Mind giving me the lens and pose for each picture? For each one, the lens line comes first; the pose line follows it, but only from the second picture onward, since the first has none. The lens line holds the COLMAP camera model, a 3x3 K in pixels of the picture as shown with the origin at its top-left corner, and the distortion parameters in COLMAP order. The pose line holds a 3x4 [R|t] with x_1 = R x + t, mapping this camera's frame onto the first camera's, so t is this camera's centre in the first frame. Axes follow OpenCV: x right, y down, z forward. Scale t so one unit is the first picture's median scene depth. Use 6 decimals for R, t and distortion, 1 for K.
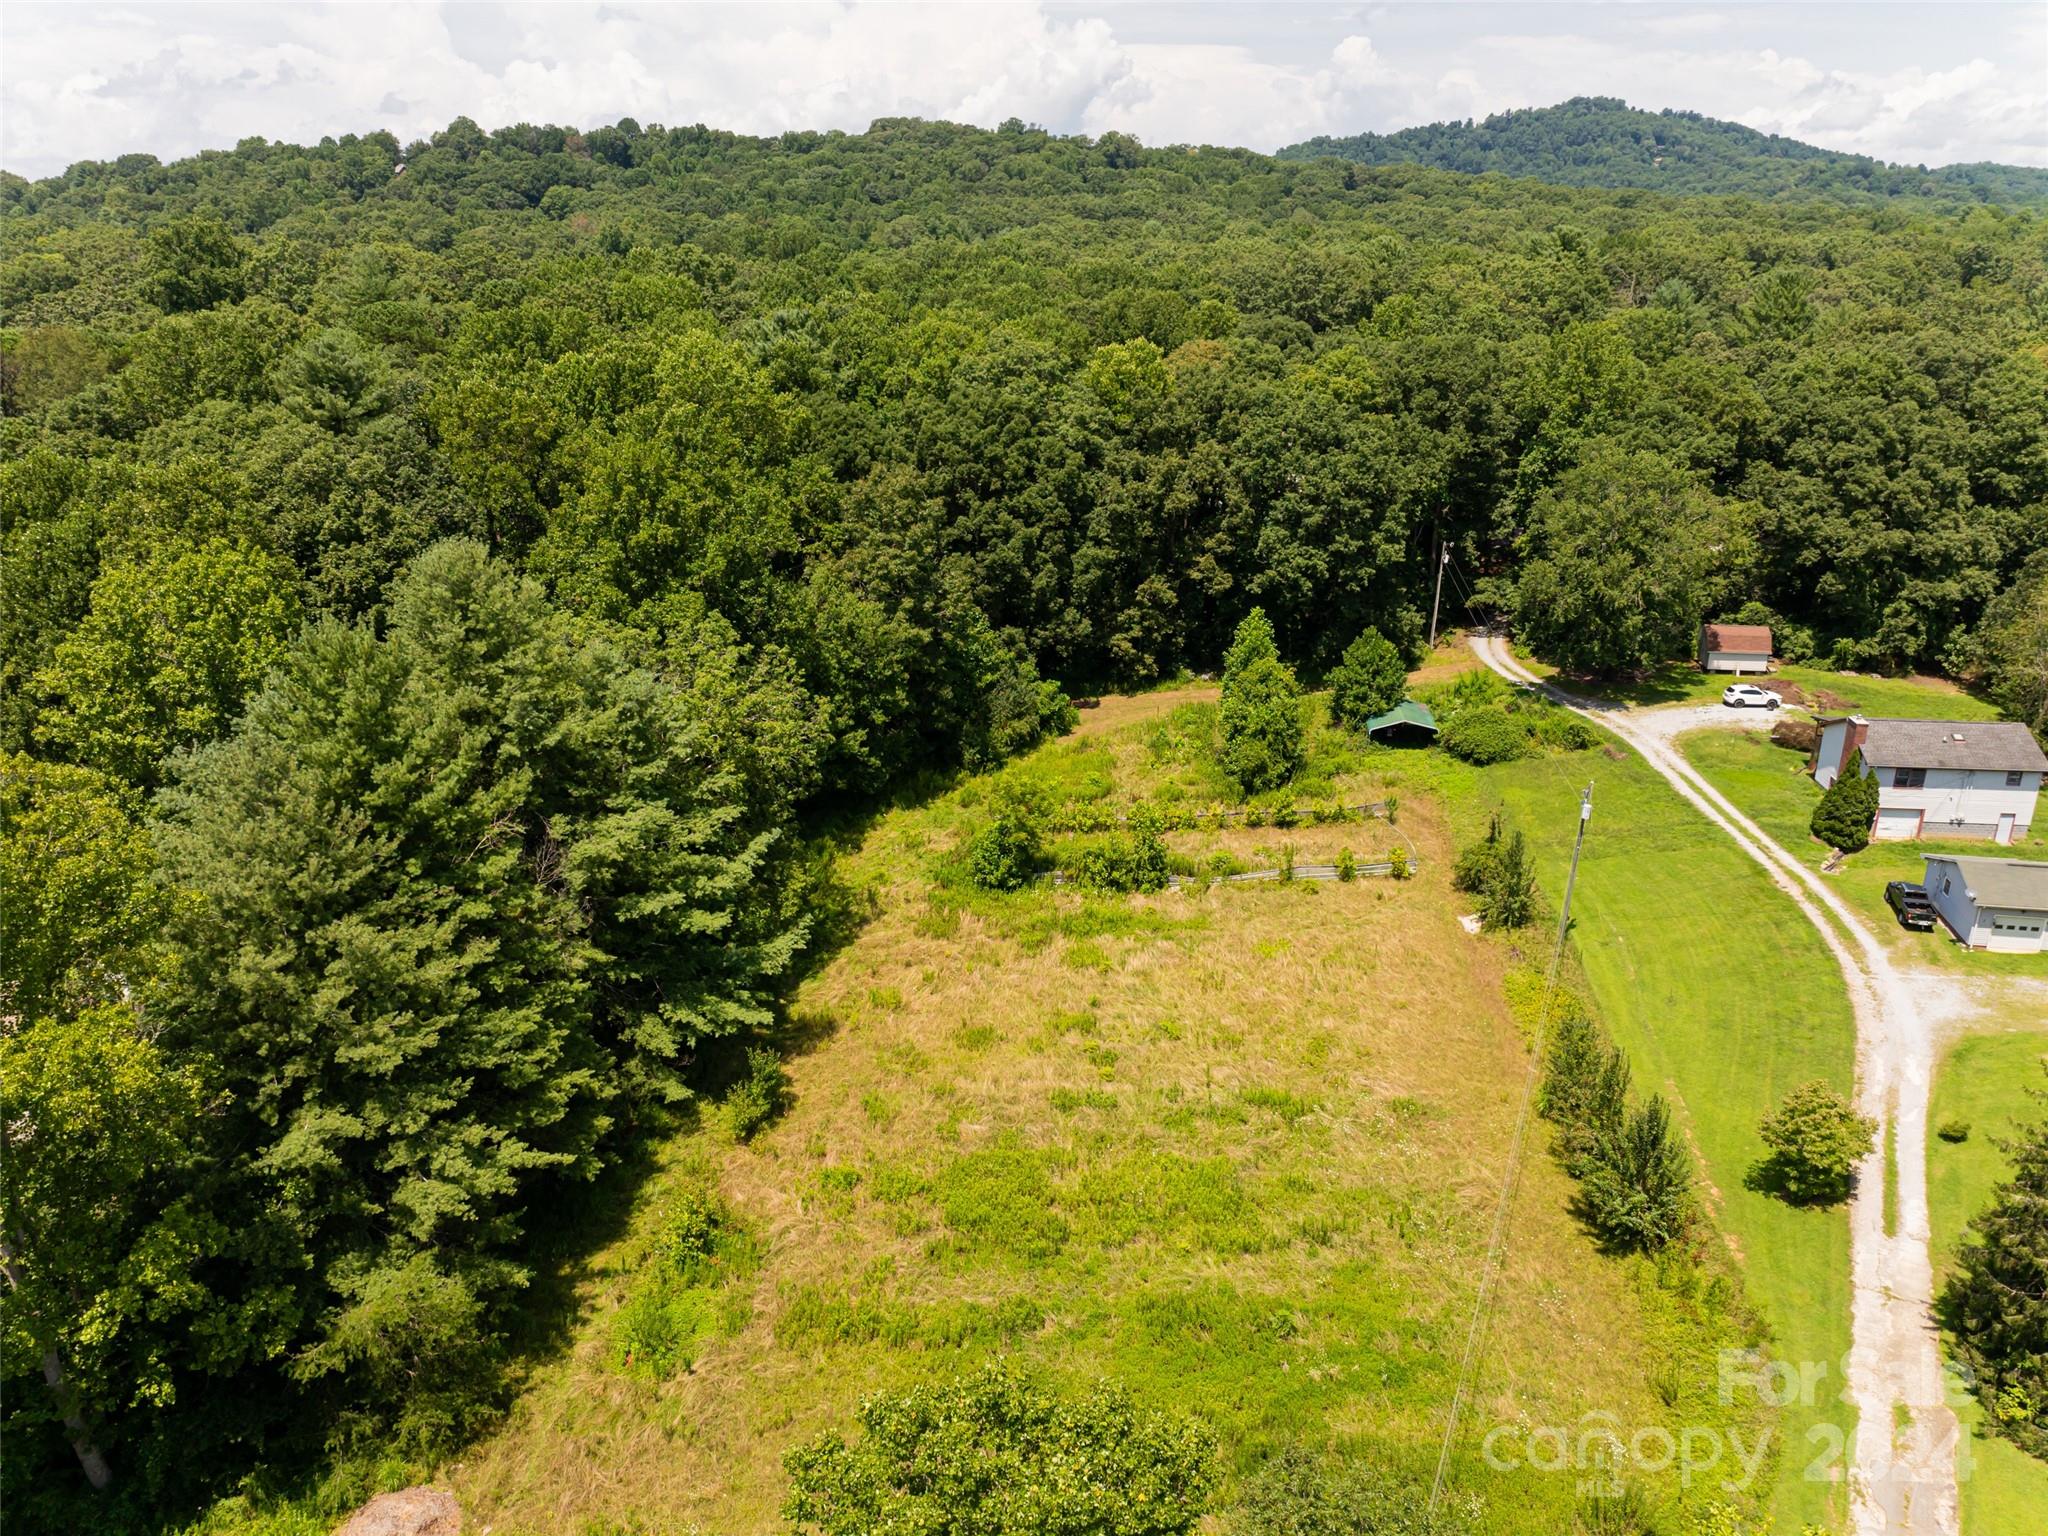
lens RADIAL K [[1440.9, 0, 1024.0], [0, 1440.9, 768.0], [0, 0, 1]] dist [-0.033889, -0.001920]
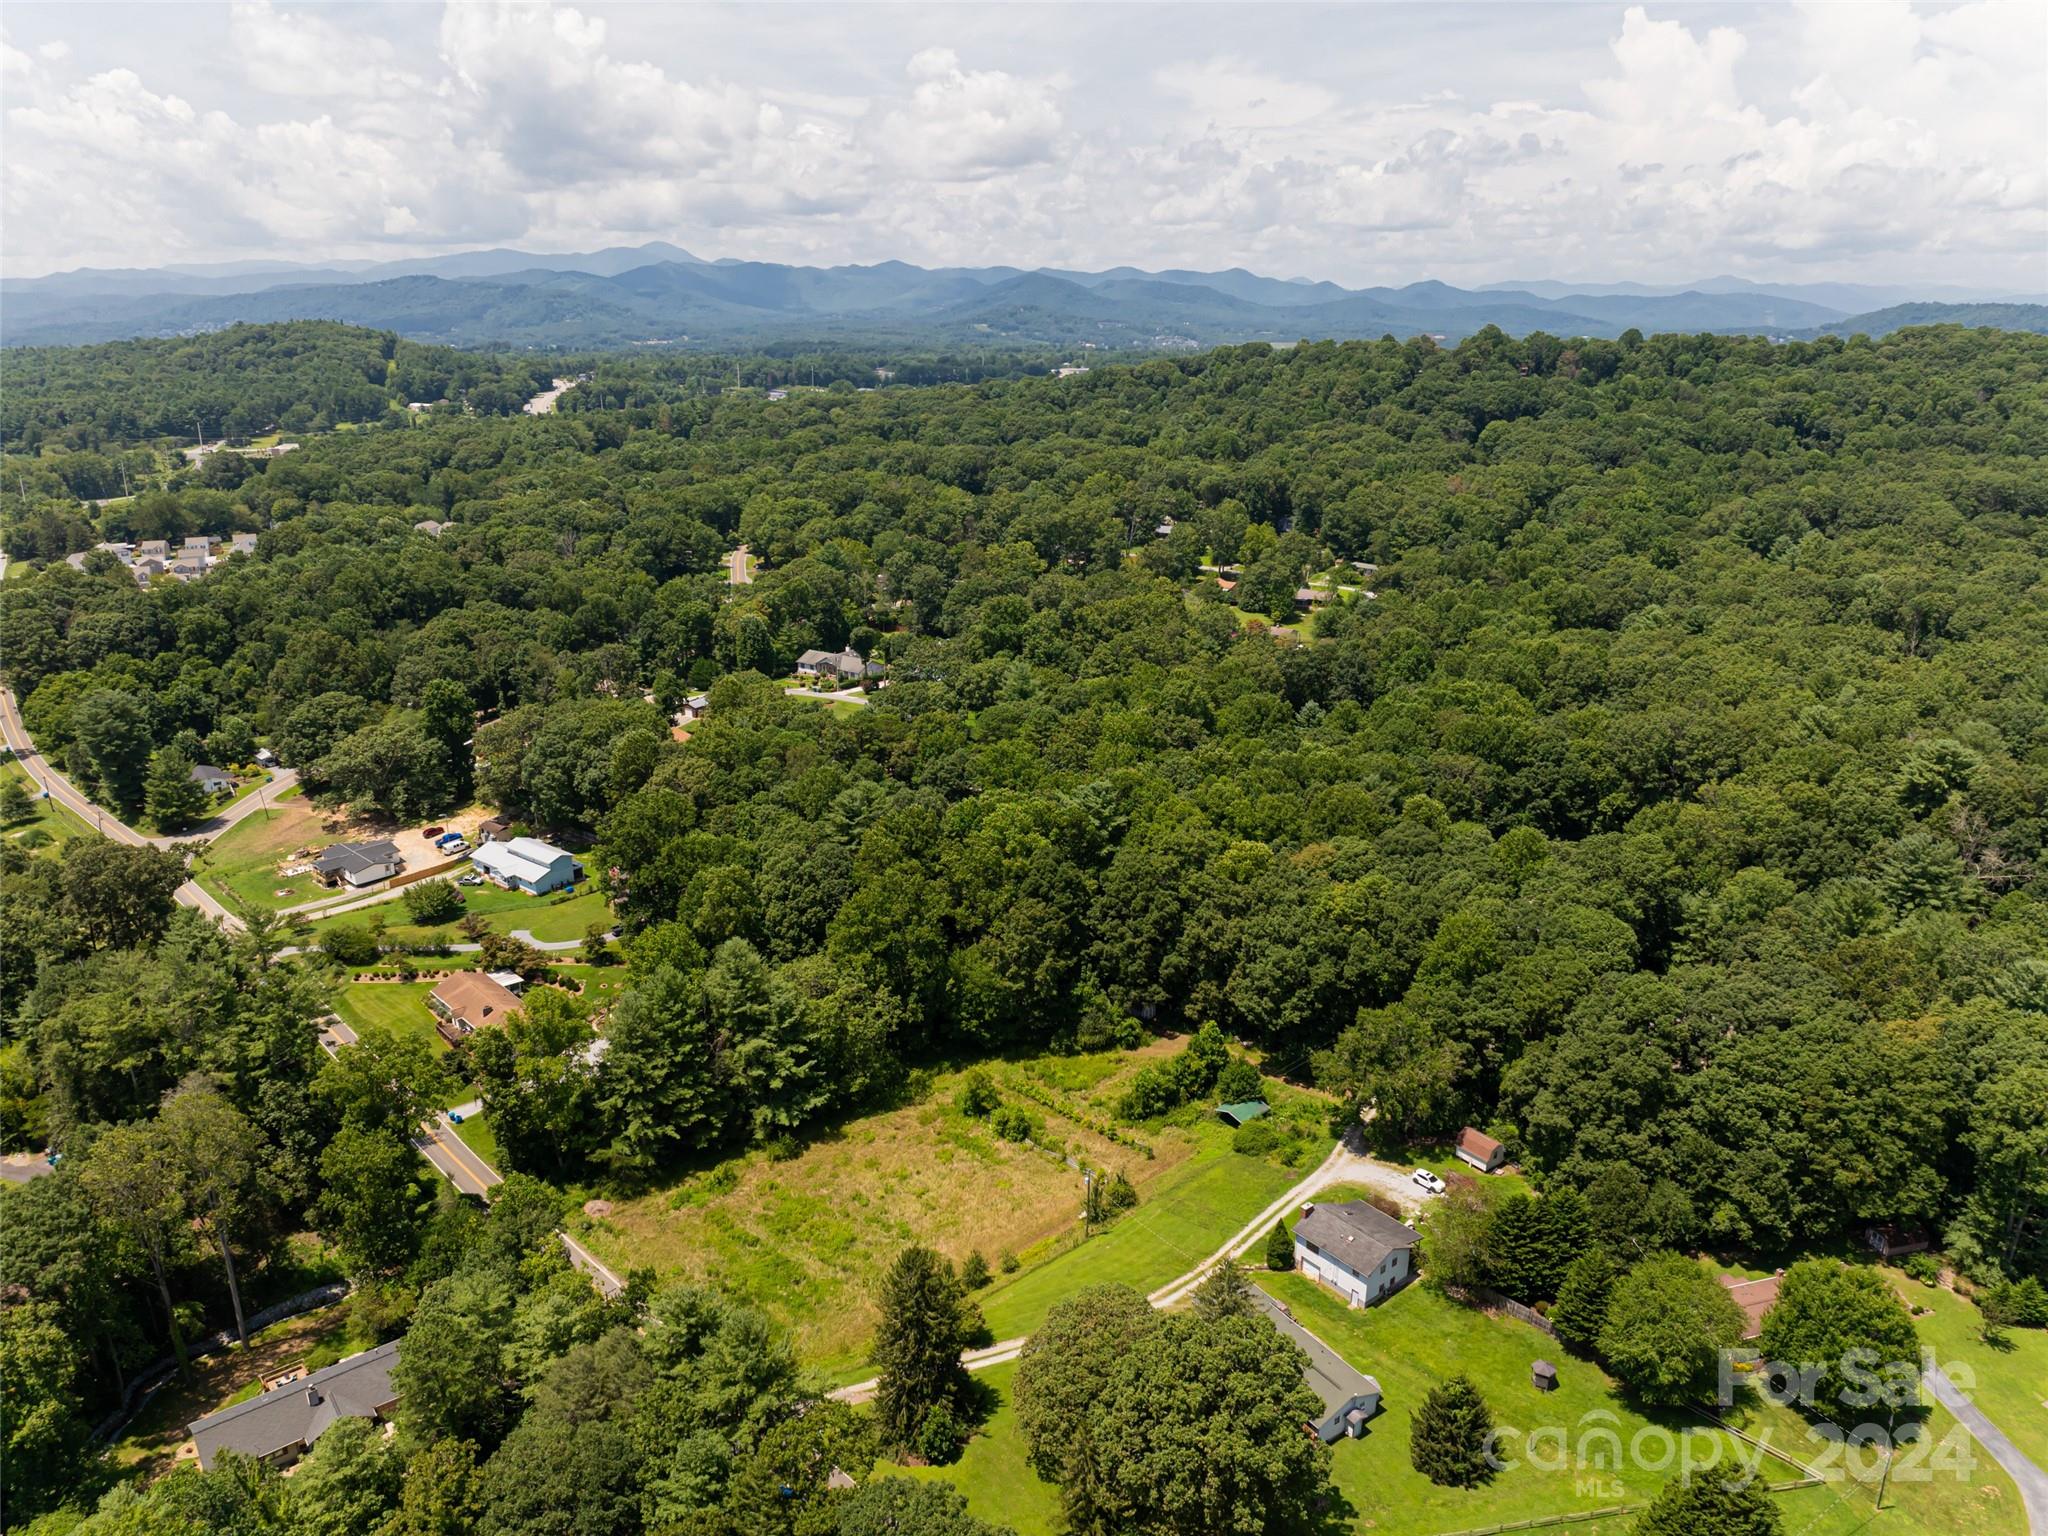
lens RADIAL K [[1440.9, 0, 1024.0], [0, 1440.9, 768.0], [0, 0, 1]] dist [-0.033889, -0.001920]
pose [[0.713123, 0.218108, -0.666246, 1.101237], [-0.240216, 0.968860, 0.060056, -0.459915], [0.658598, 0.117216, 0.743309, -0.515938]]
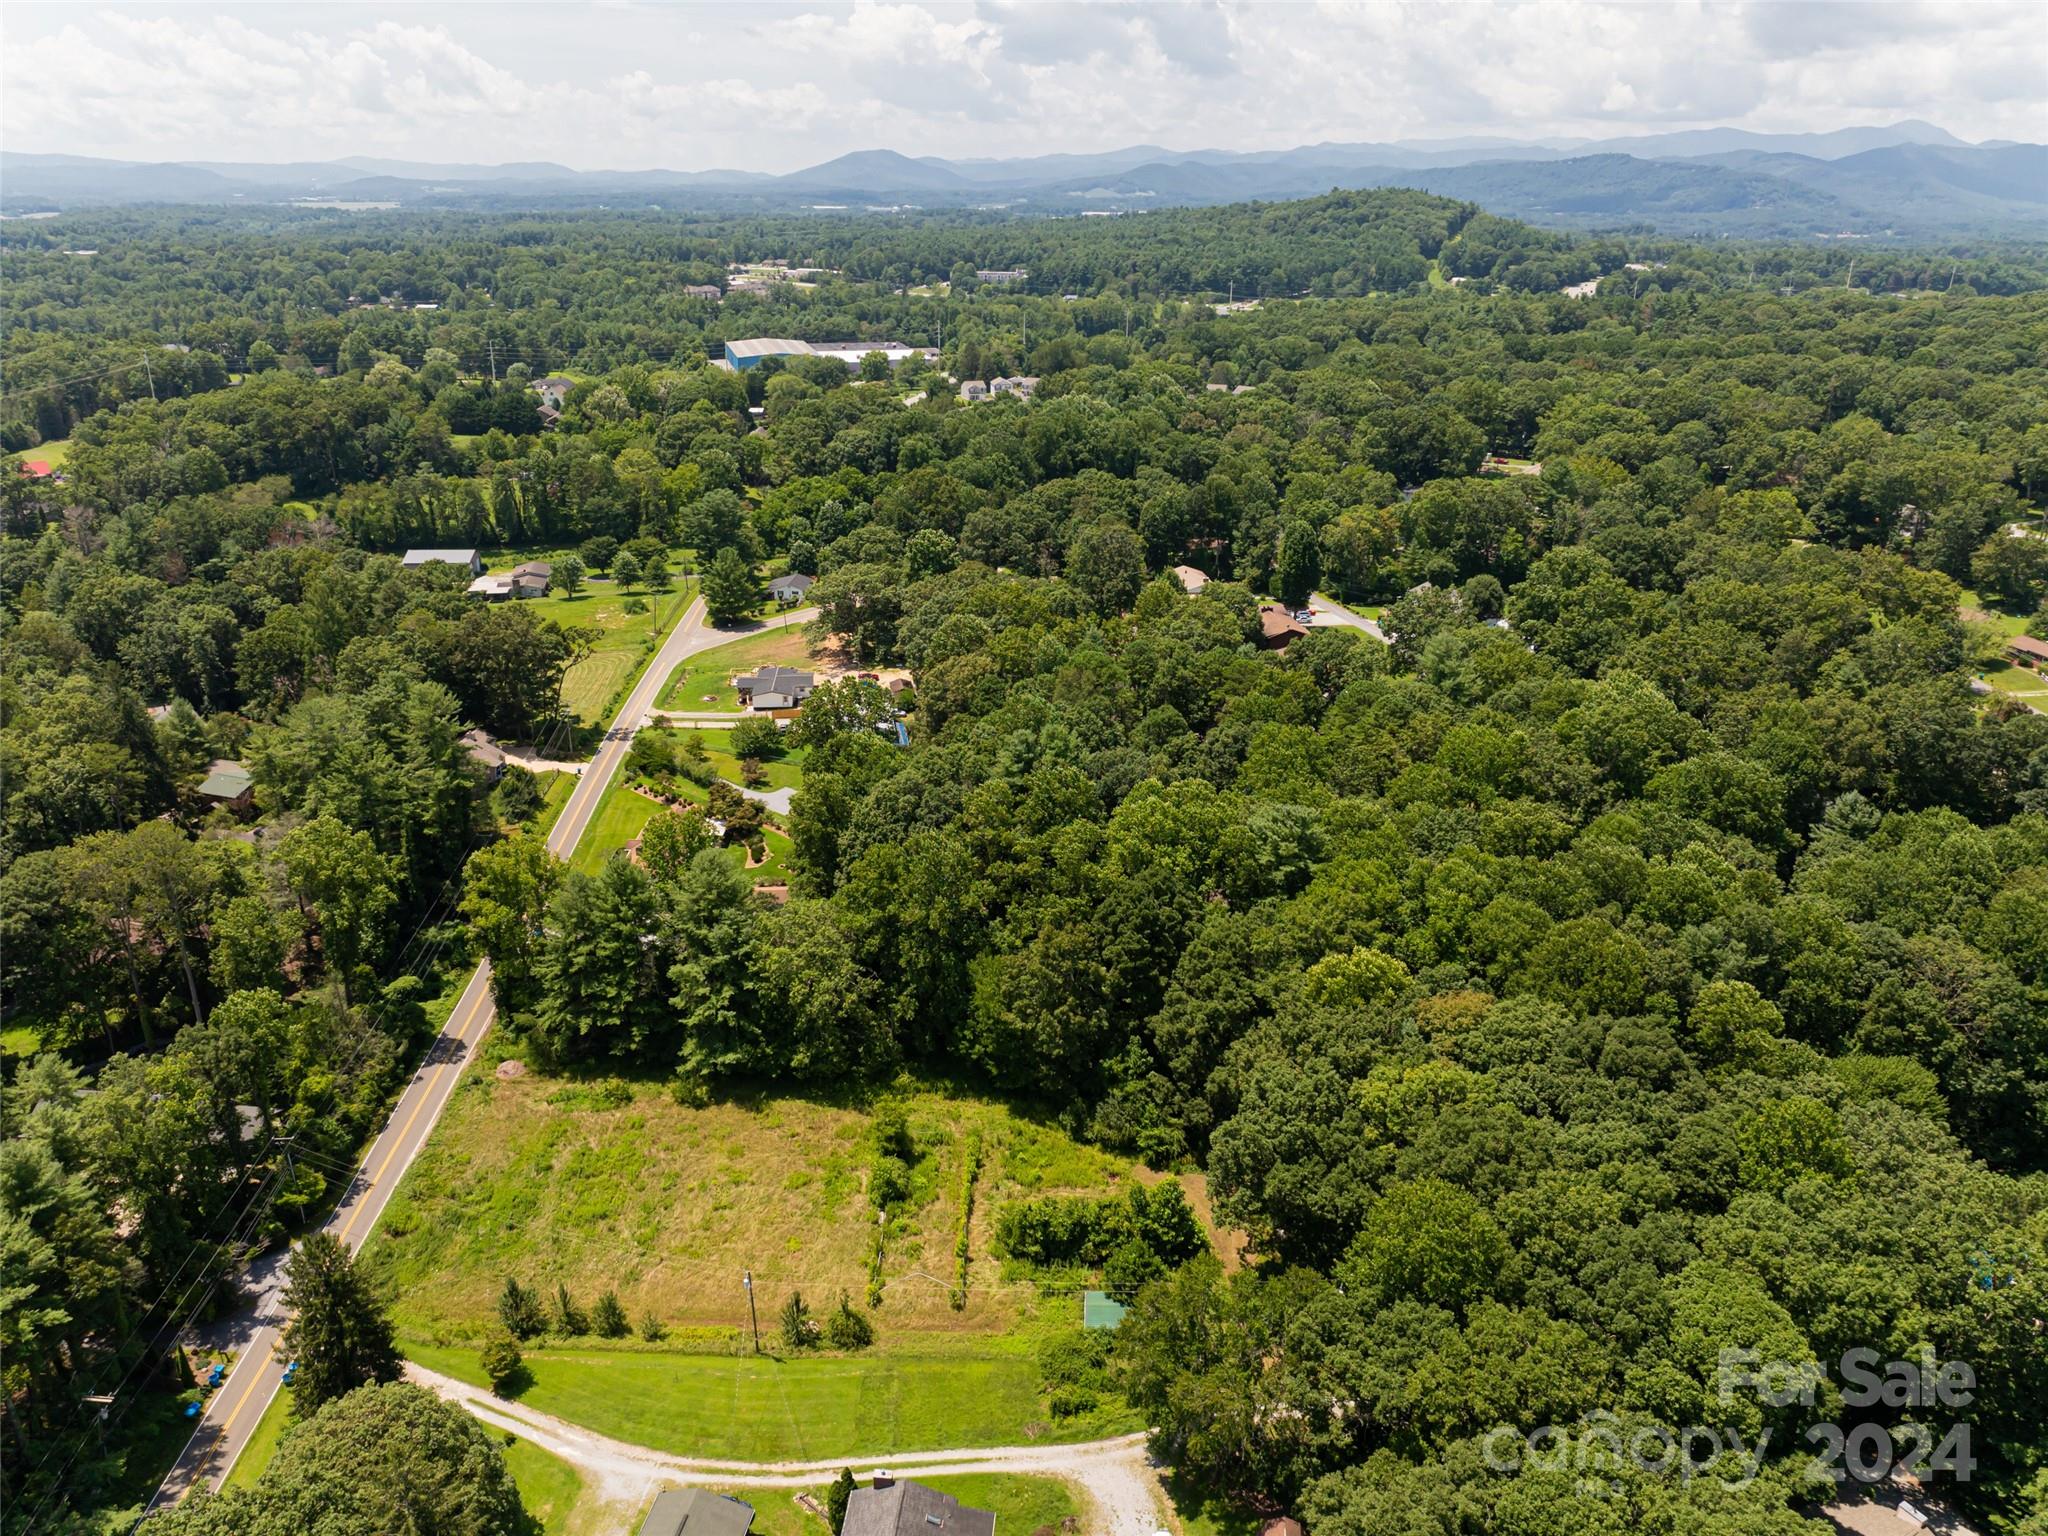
lens RADIAL K [[1473.2, 0, 1024.0], [0, 1473.2, 768.0], [0, 0, 1]] dist [-0.046371, 0.016804]
pose [[0.040556, 0.376279, -0.925618, 1.163807], [-0.349681, 0.873142, 0.339626, -0.782059], [0.935991, 0.309897, 0.166989, 0.555805]]
